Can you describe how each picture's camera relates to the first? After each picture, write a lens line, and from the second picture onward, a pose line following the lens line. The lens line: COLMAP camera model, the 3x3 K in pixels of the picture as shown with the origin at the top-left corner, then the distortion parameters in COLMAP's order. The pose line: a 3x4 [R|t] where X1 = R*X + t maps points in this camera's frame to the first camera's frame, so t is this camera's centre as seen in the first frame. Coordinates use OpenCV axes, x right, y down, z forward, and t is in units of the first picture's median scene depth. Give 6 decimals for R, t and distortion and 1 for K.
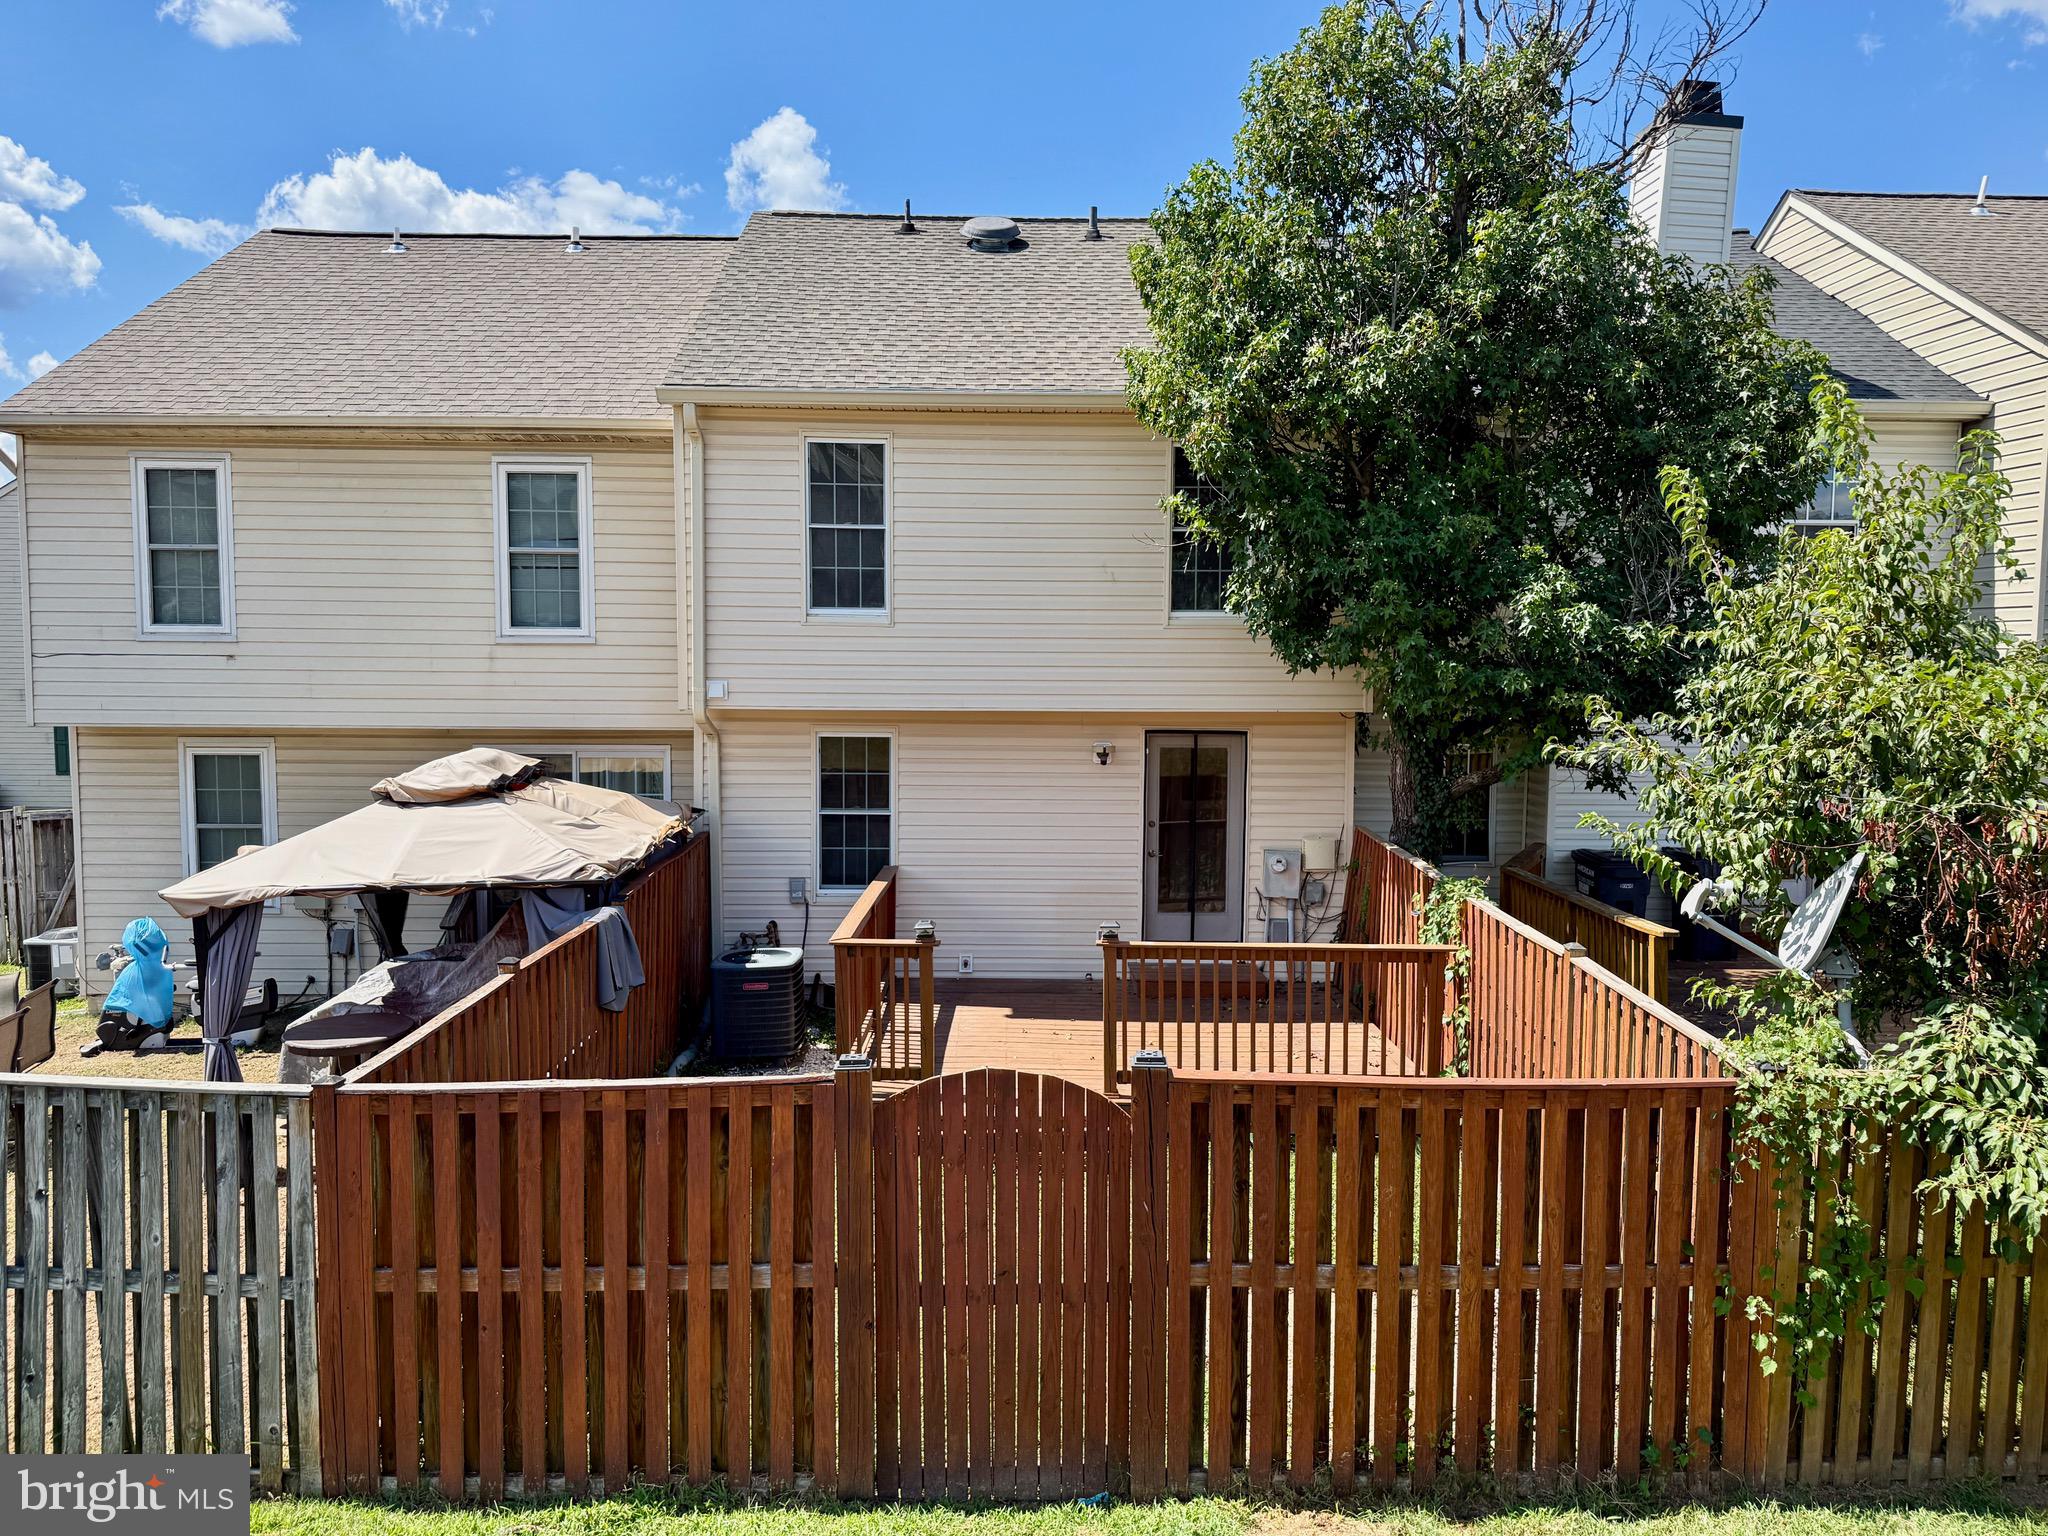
lens RADIAL K [[1576.0, 0, 1029.0], [0, 1576.0, 767.8], [0, 0, 1]] dist [0.104889, 0.006592]
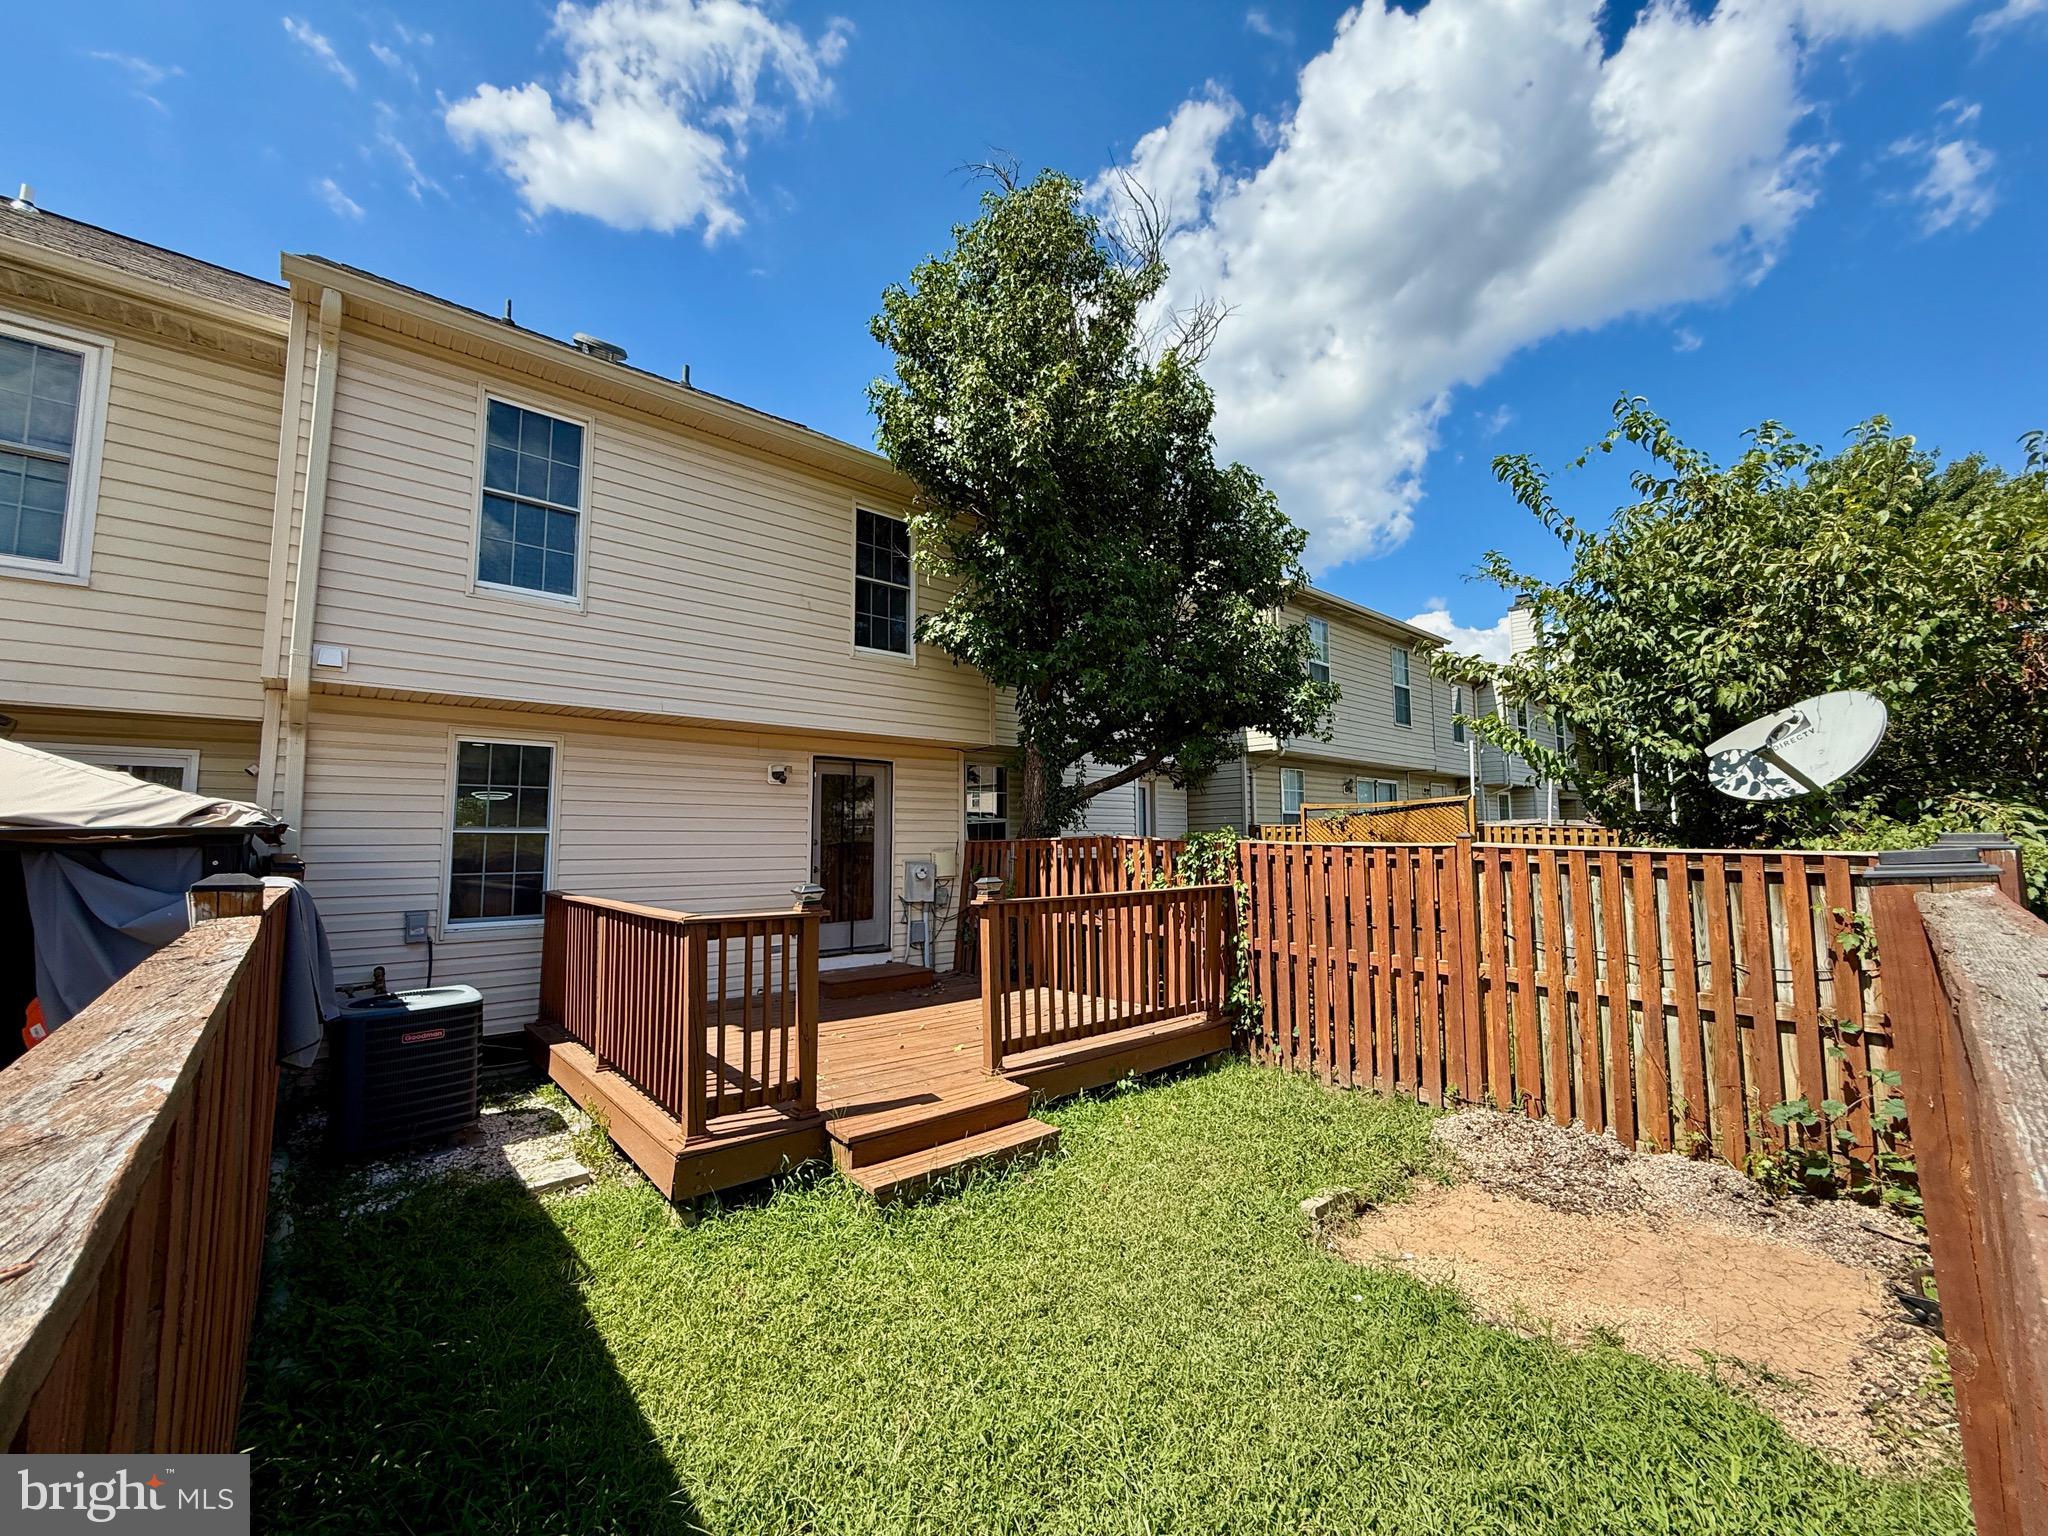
lens RADIAL K [[831.9, 0, 1010.5], [0, 831.9, 774.9], [0, 0, 1]] dist [-0.001228, 0.000383]
pose [[0.757234, 0.049532, 0.651263, -0.206421], [0.065261, 0.986392, -0.150900, 0.088648], [-0.649875, 0.156769, 0.743697, 0.491994]]
